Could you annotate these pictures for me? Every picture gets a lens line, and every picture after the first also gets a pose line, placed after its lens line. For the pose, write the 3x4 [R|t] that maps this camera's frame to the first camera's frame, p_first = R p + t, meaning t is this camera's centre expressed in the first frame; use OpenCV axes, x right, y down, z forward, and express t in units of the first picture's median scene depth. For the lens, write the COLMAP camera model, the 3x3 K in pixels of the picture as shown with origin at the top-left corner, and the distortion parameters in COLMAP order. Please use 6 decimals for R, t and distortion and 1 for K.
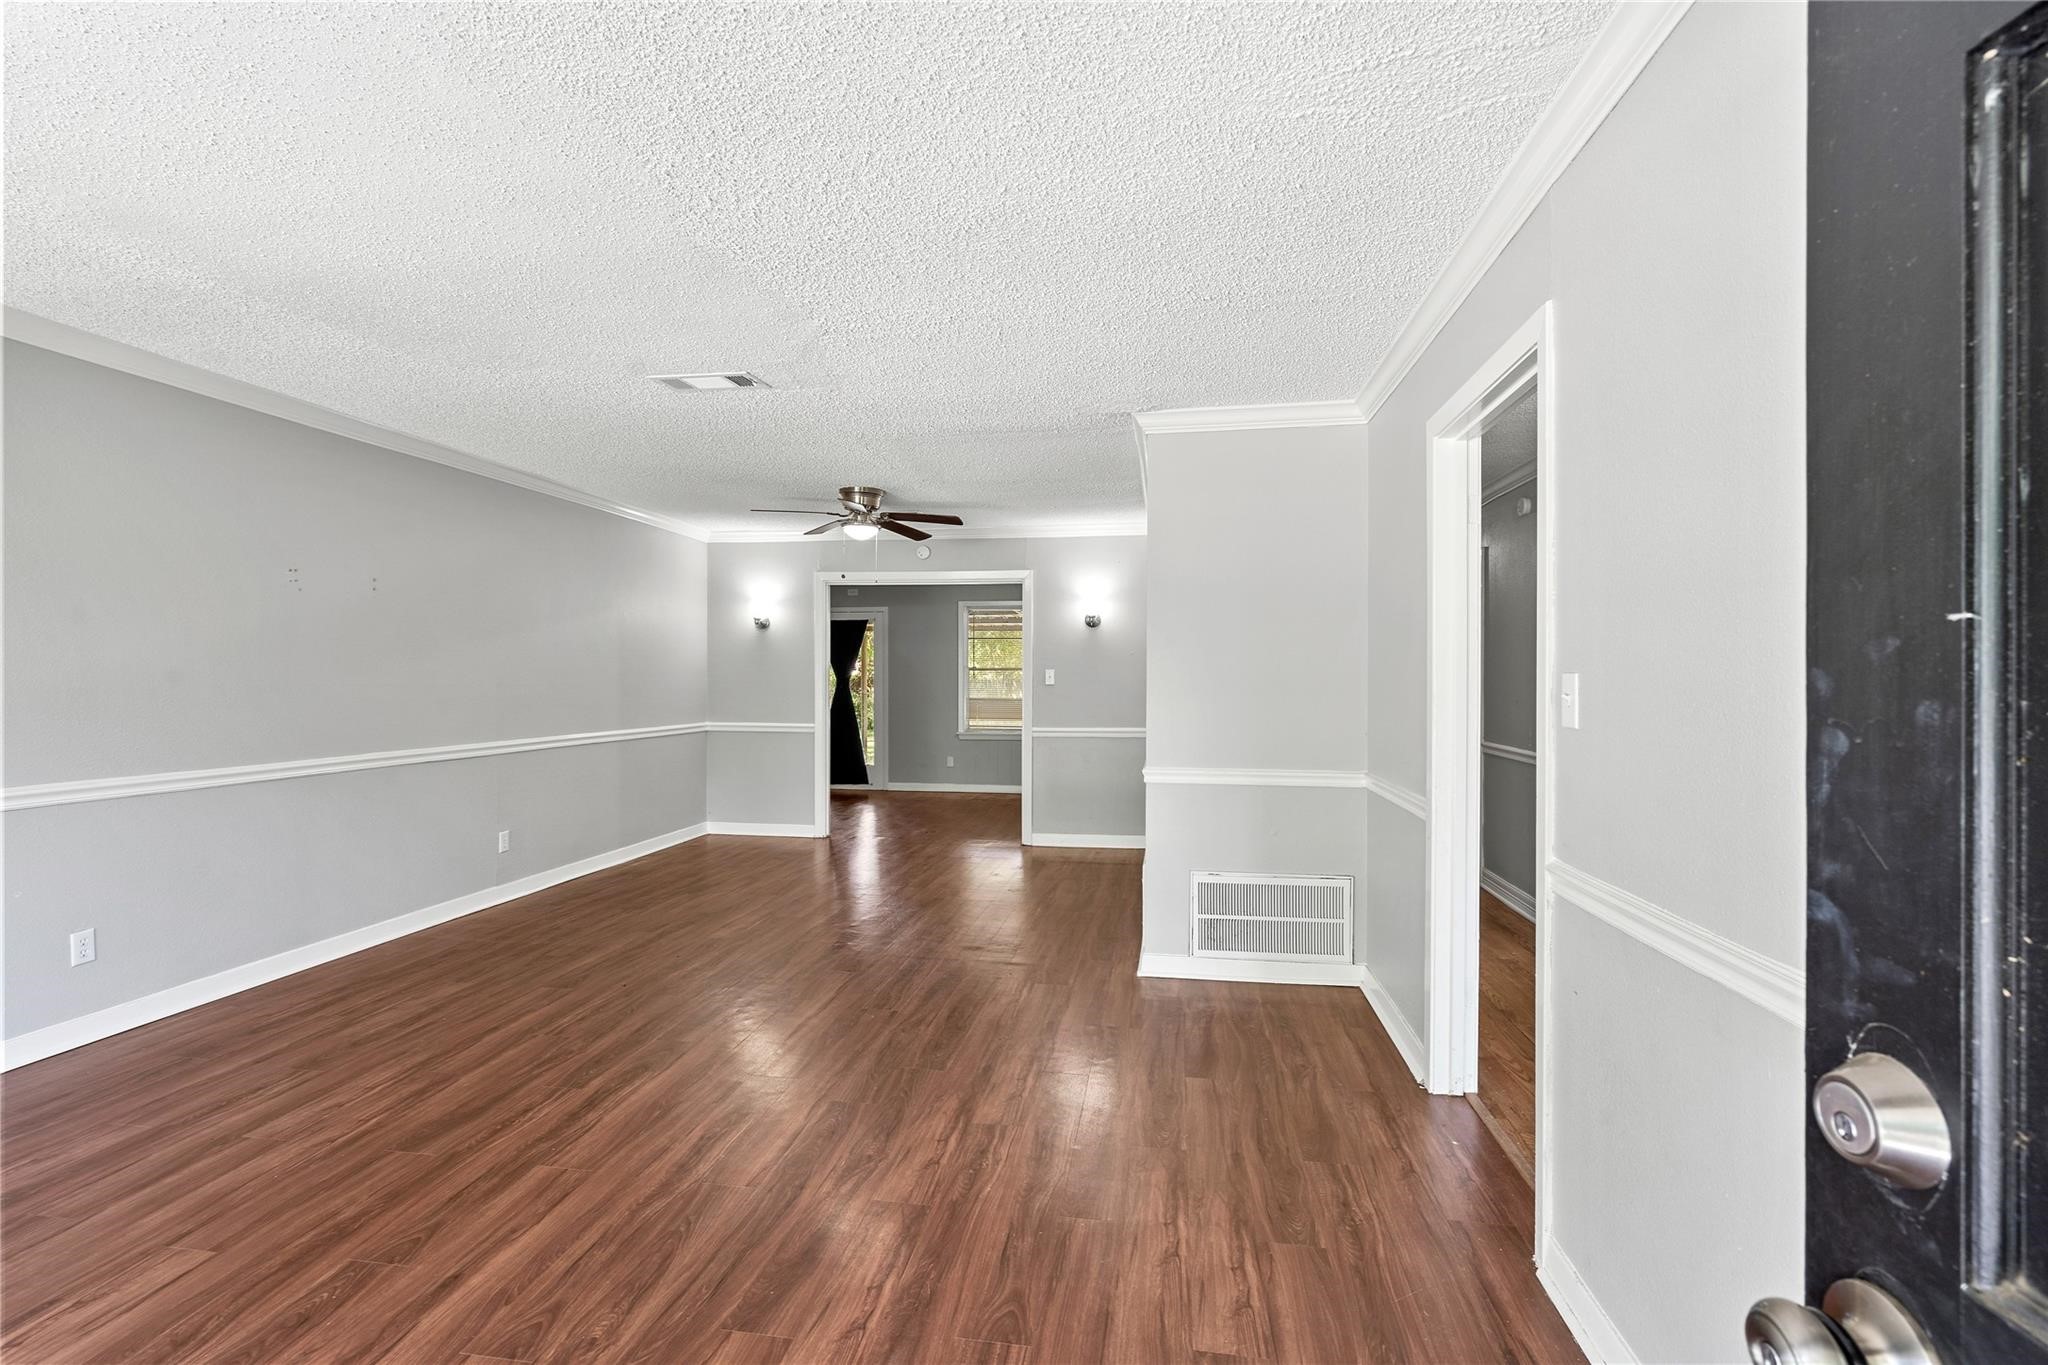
lens RADIAL K [[930.0, 0, 1028.4], [0, 930.0, 675.1], [0, 0, 1]] dist [0.000978, 0.000291]
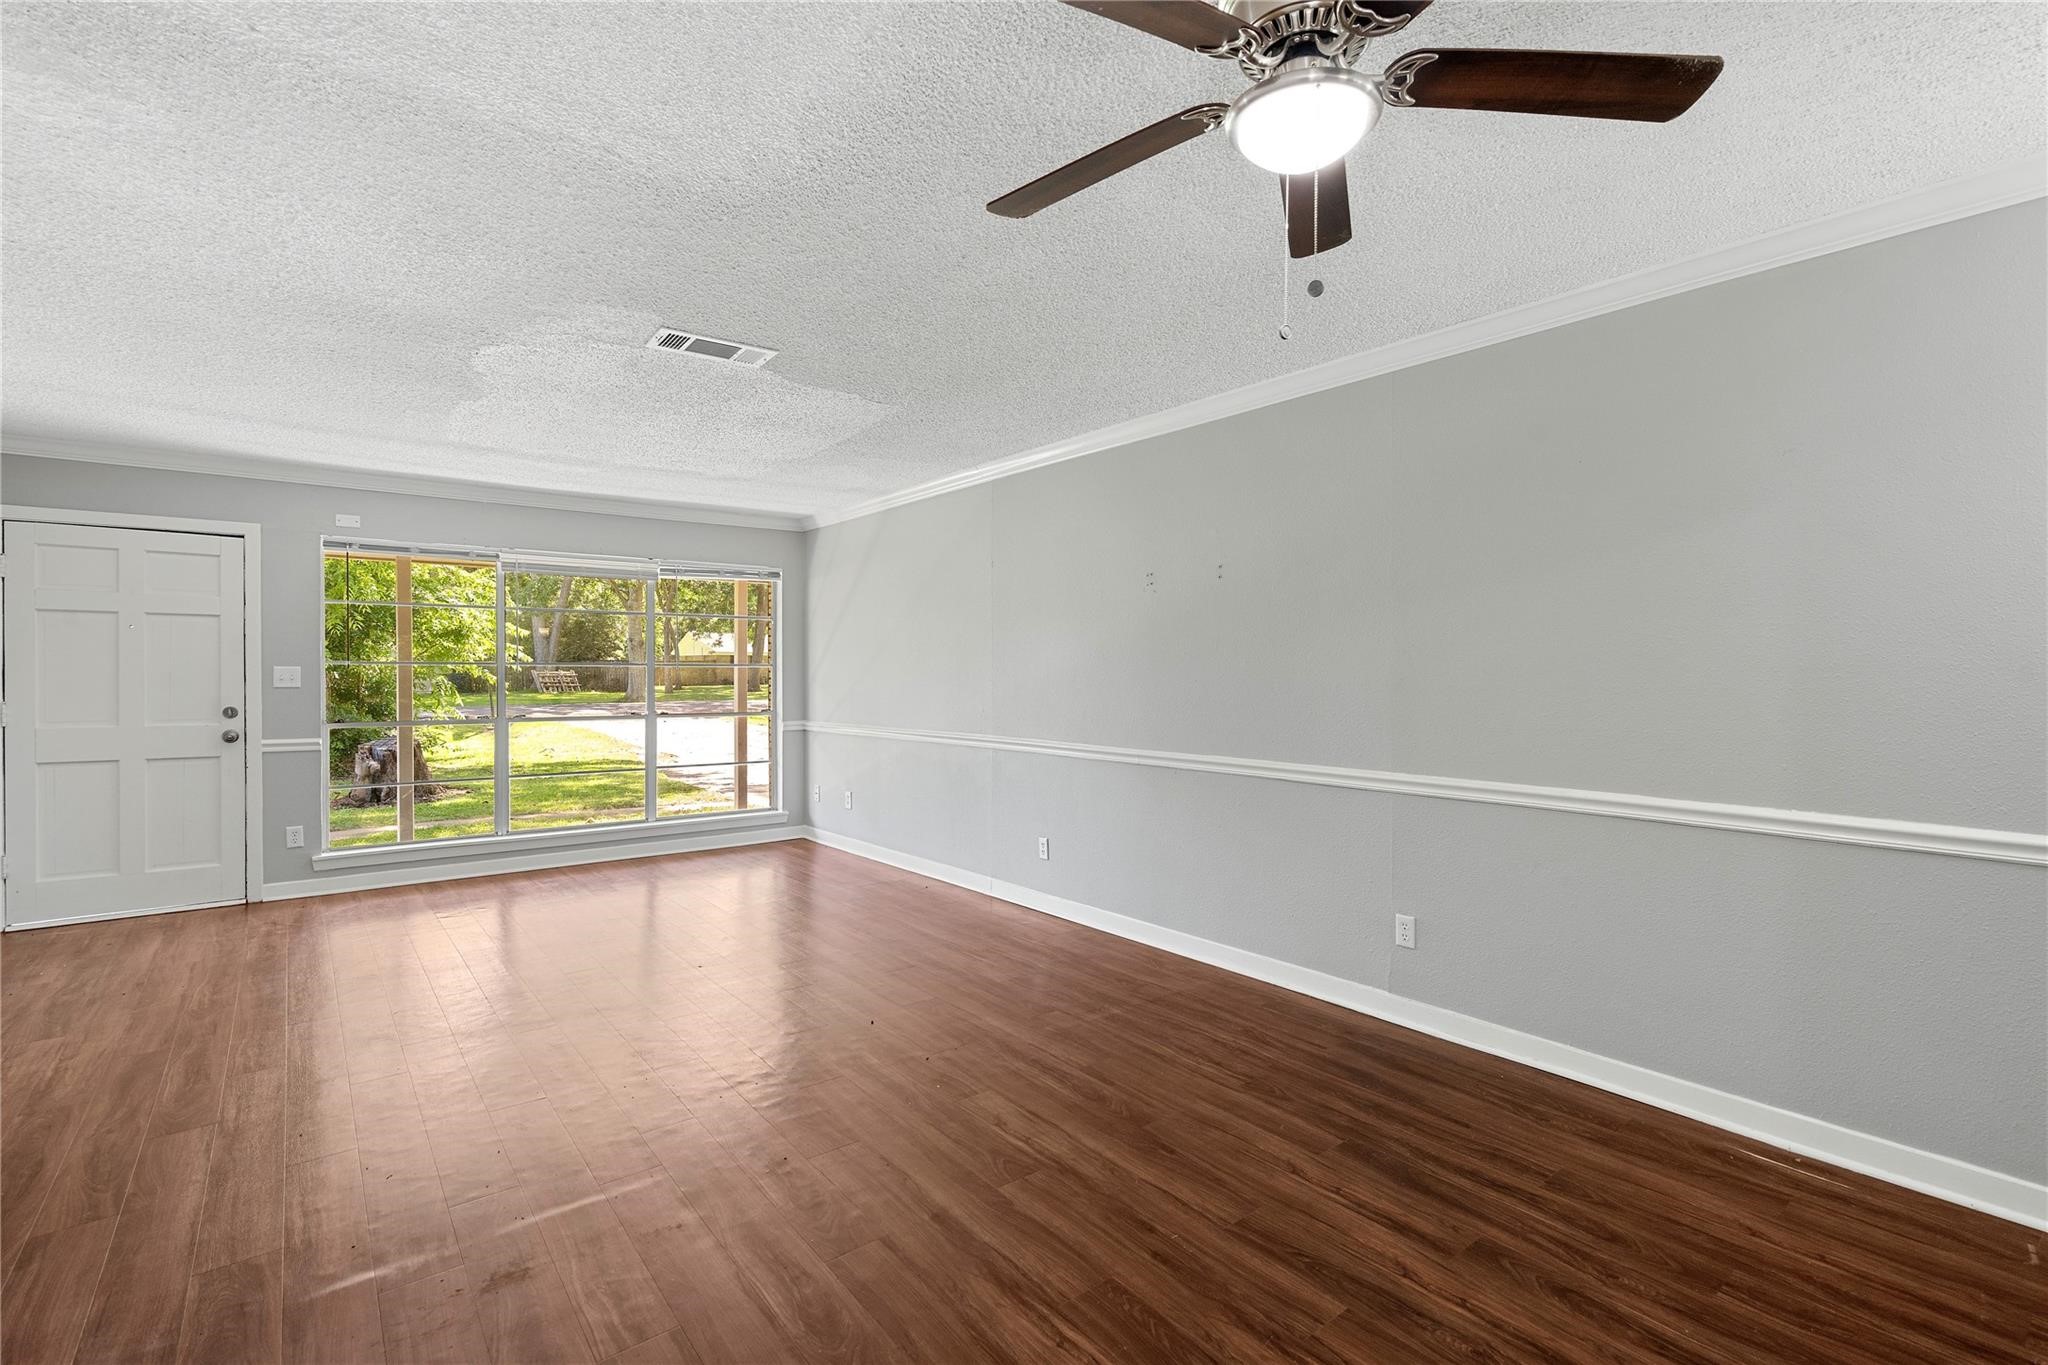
lens RADIAL K [[930.0, 0, 1028.4], [0, 930.0, 675.1], [0, 0, 1]] dist [0.000978, 0.000291]
pose [[-0.677340, 0.001287, -0.735669, 0.097831], [-0.000700, 0.999997, 0.002394, 0.002213], [0.735669, 0.002137, -0.677337, 1.480933]]
